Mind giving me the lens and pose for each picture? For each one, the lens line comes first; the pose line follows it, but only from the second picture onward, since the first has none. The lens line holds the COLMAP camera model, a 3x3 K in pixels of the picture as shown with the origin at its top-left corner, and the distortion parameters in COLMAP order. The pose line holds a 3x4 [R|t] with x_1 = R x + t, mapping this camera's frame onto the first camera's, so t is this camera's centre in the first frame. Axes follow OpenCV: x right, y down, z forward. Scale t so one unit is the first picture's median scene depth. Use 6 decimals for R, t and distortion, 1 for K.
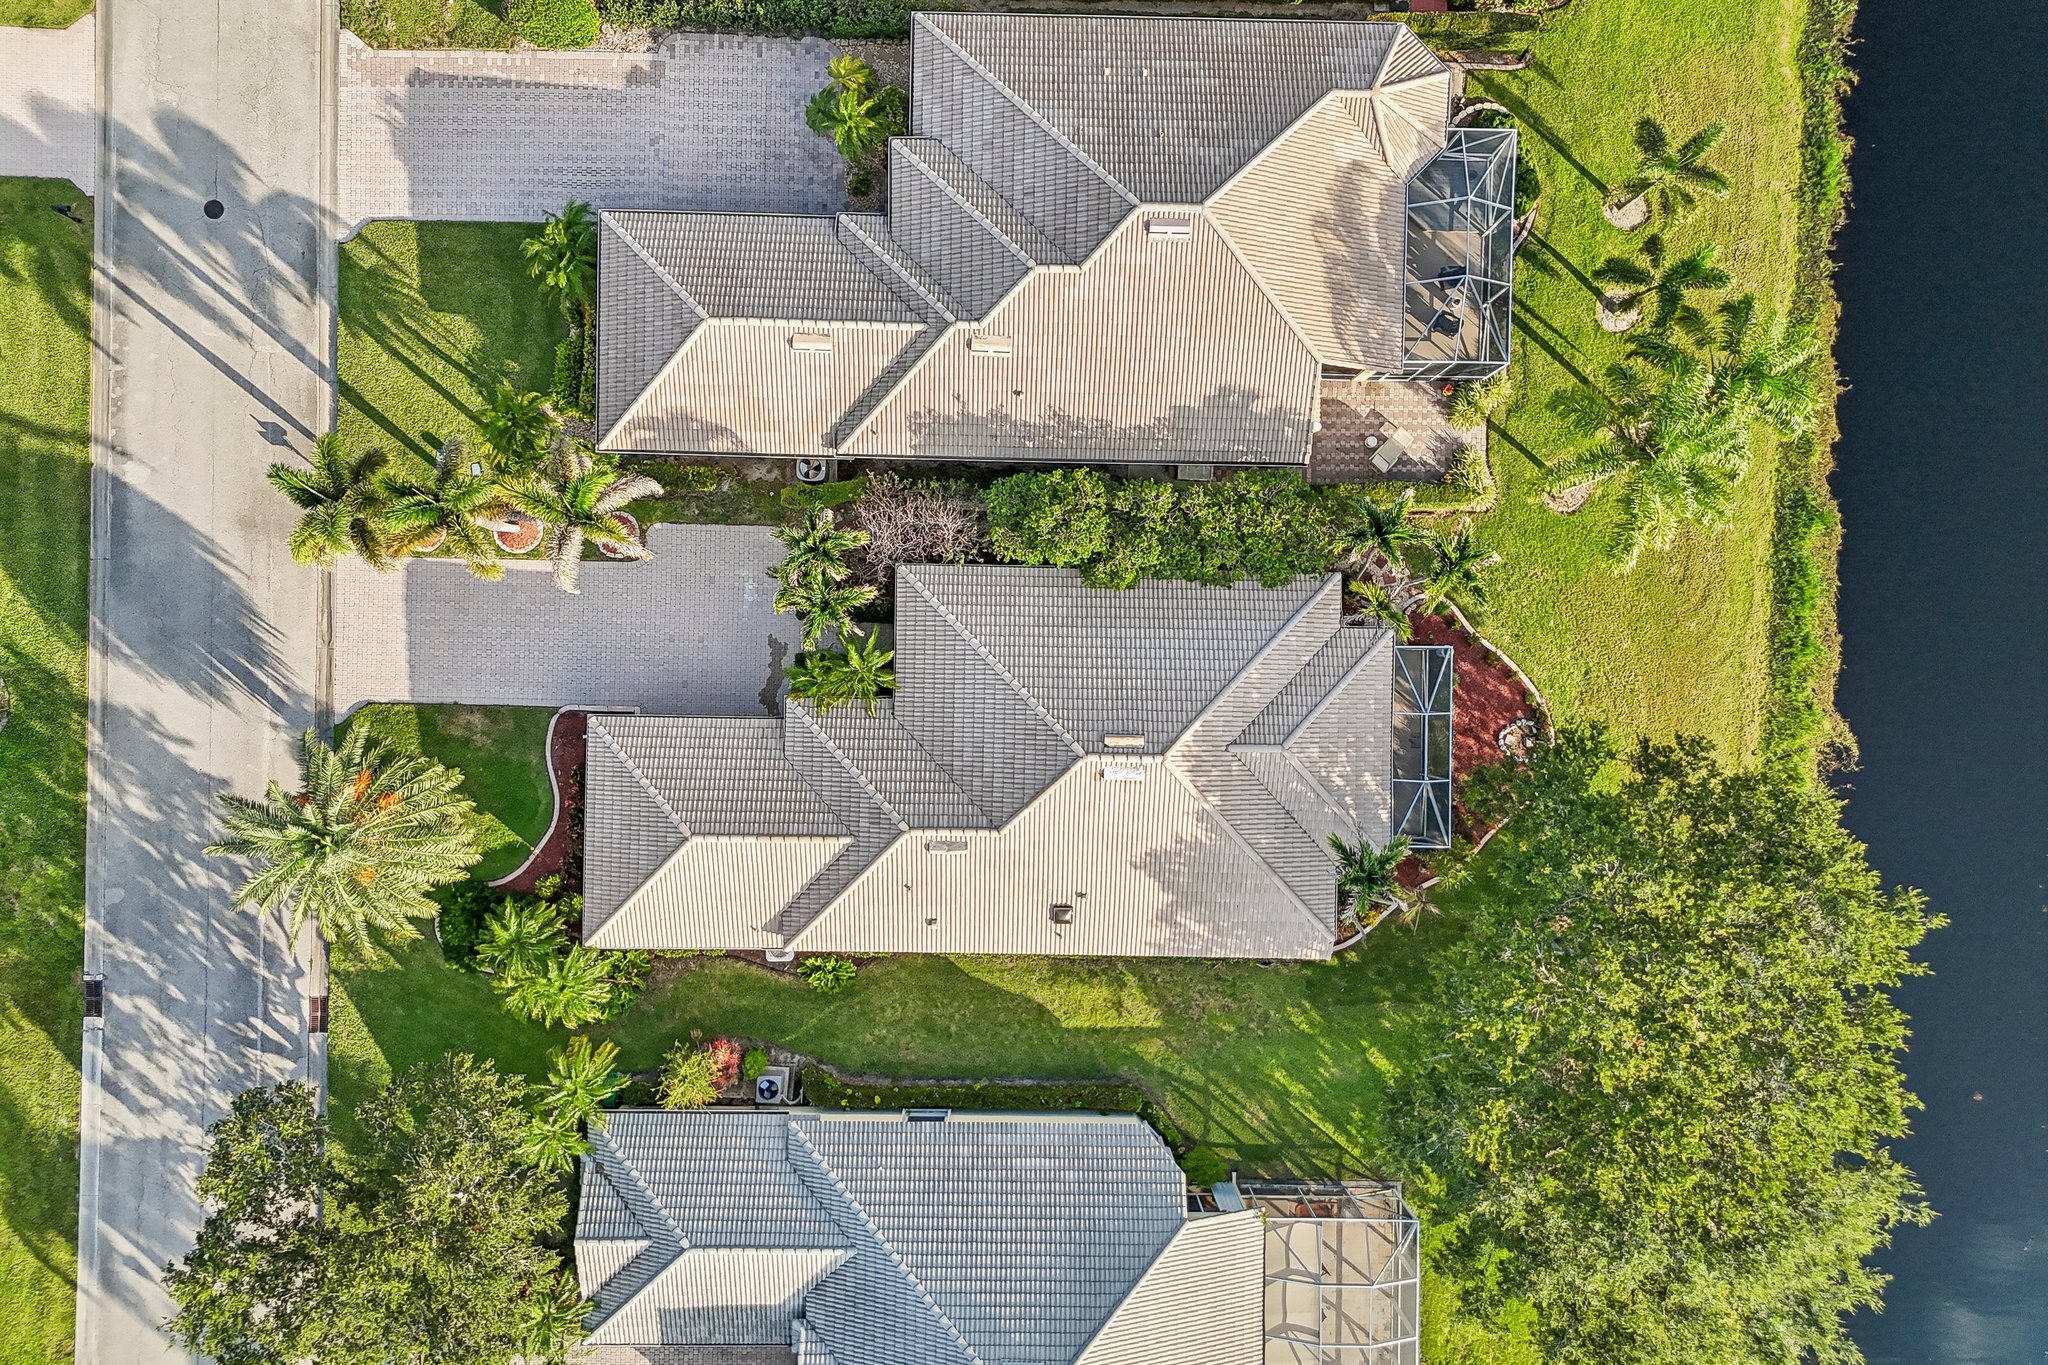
lens RADIAL K [[1517.7, 0, 1027.6], [0, 1517.7, 679.6], [0, 0, 1]] dist [0.068070, -0.067118]
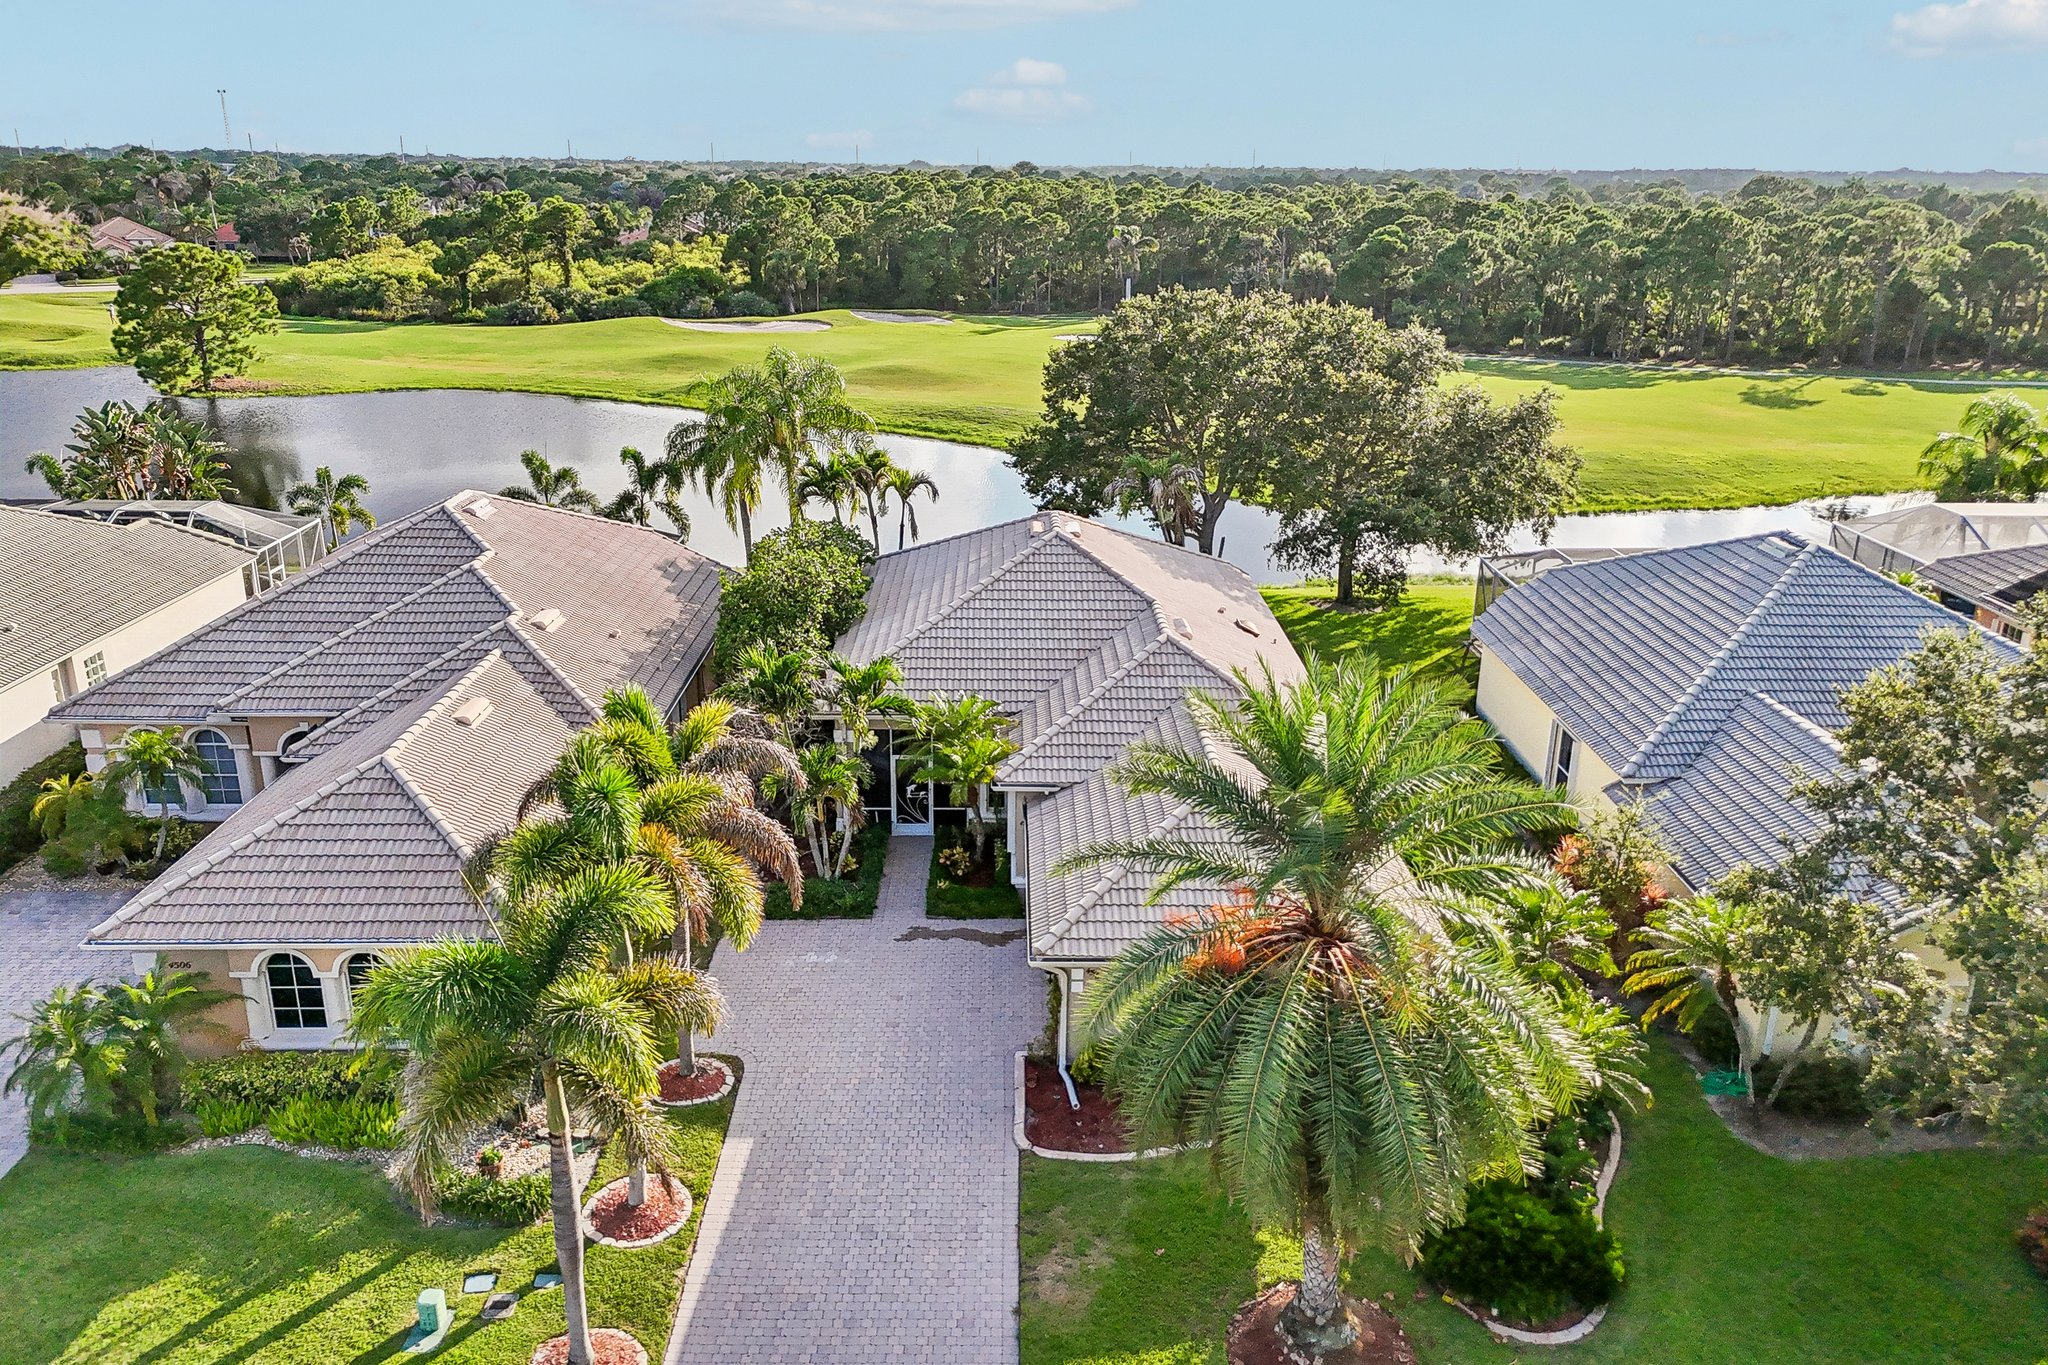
lens RADIAL K [[1517.7, 0, 1027.6], [0, 1517.7, 679.6], [0, 0, 1]] dist [0.068070, -0.067118]
pose [[-0.027705, -0.322039, 0.946321, -0.727609], [0.999588, -0.016059, 0.023800, 0.010746], [0.007532, 0.946590, 0.322351, 0.708757]]
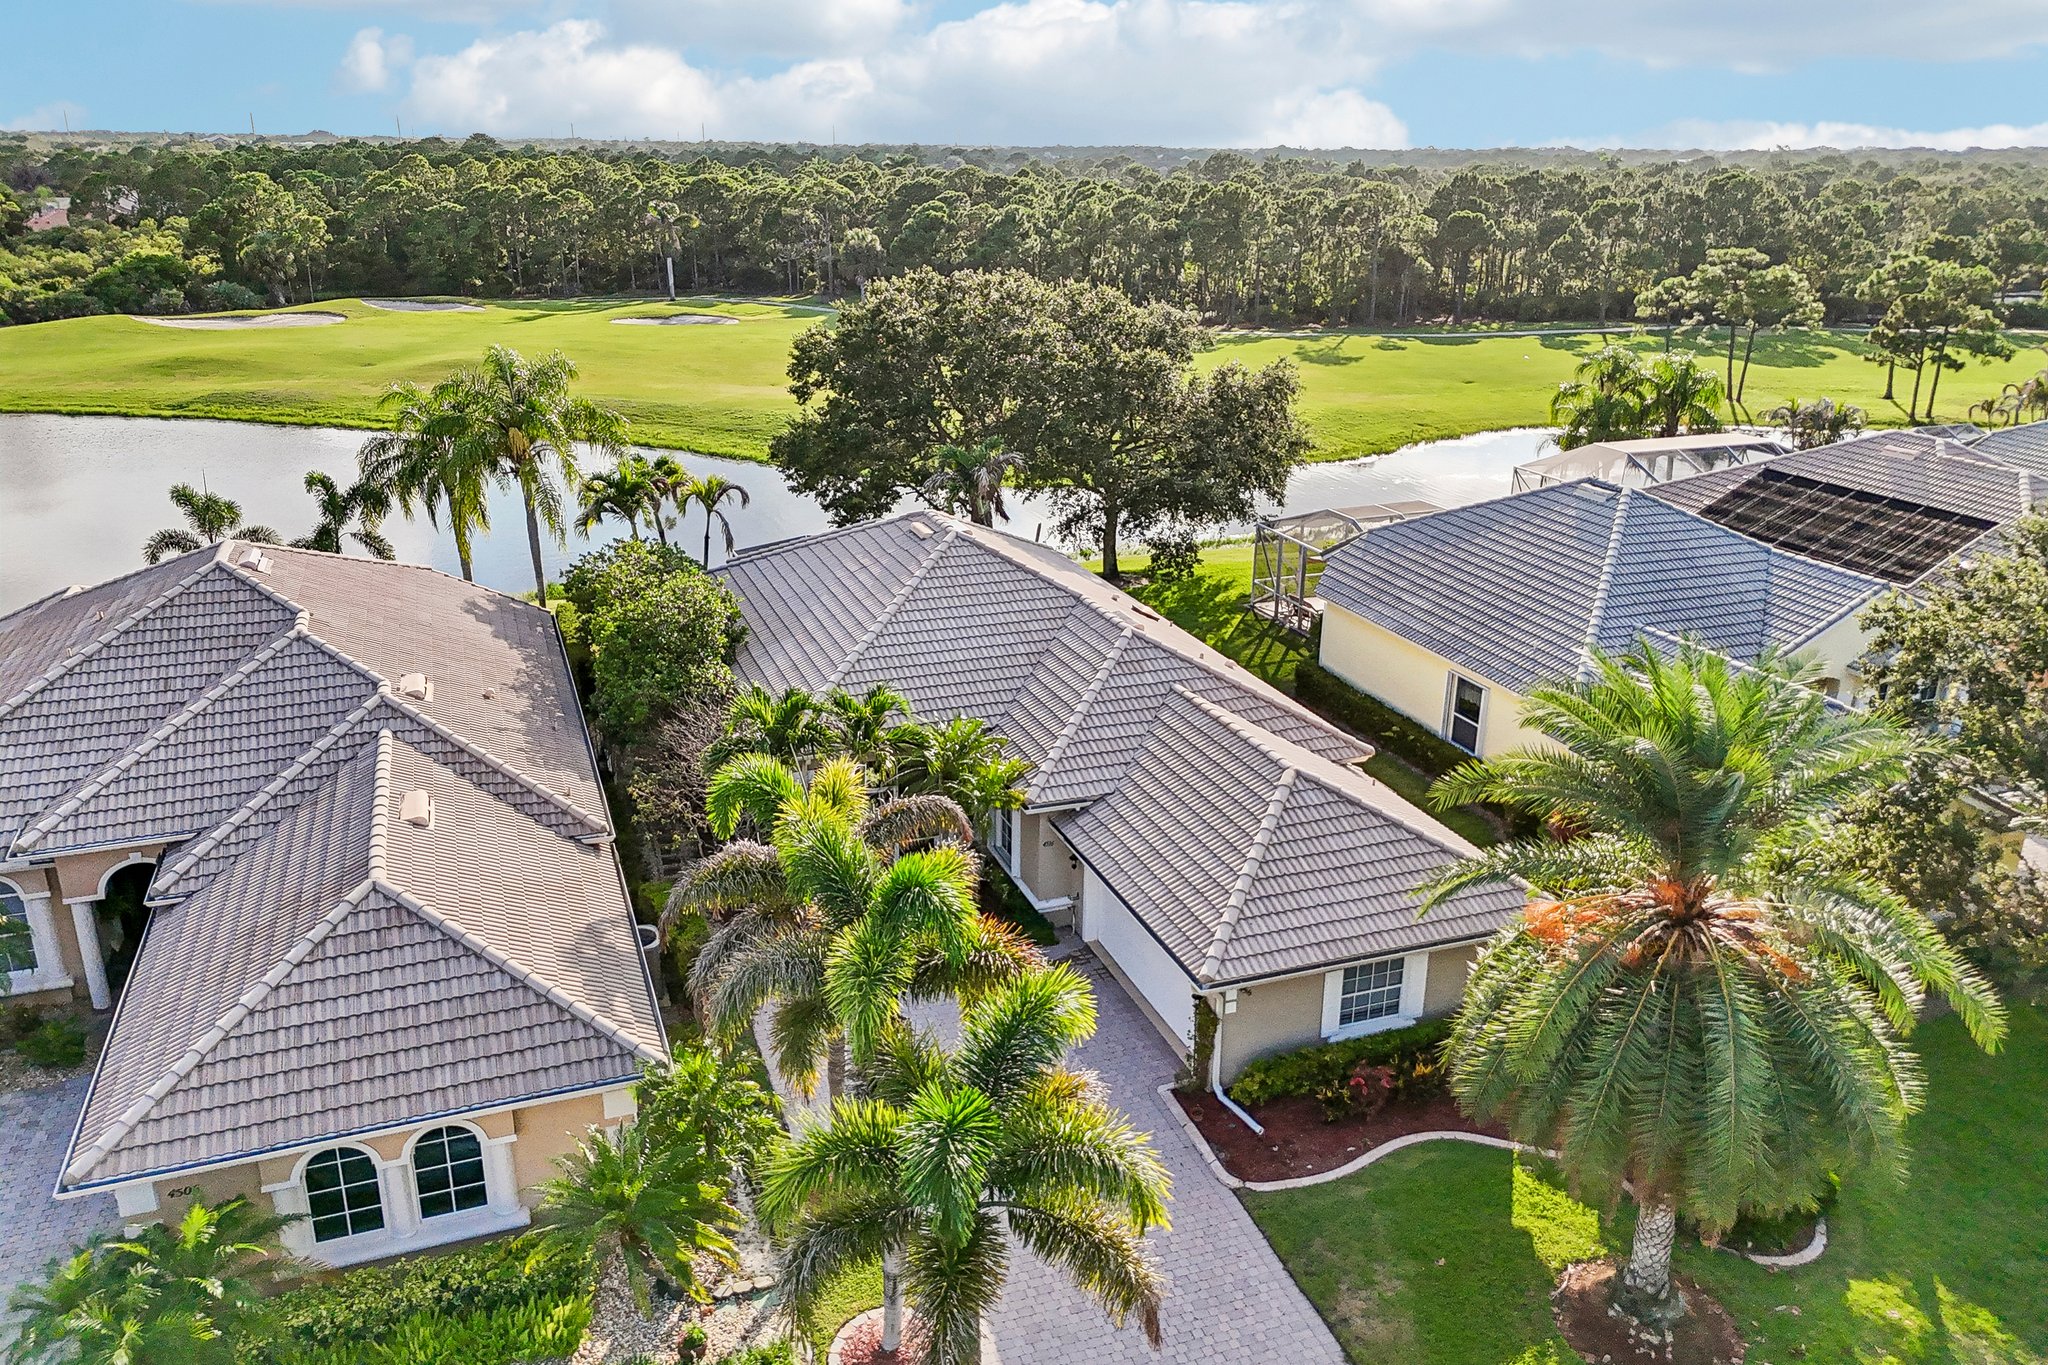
lens RADIAL K [[1517.7, 0, 1027.6], [0, 1517.7, 679.6], [0, 0, 1]] dist [0.068070, -0.067118]
pose [[-0.364548, -0.313162, 0.876946, -0.647124], [0.931162, -0.129203, 0.340947, -0.180893], [0.006532, 0.940870, 0.338705, 0.706516]]
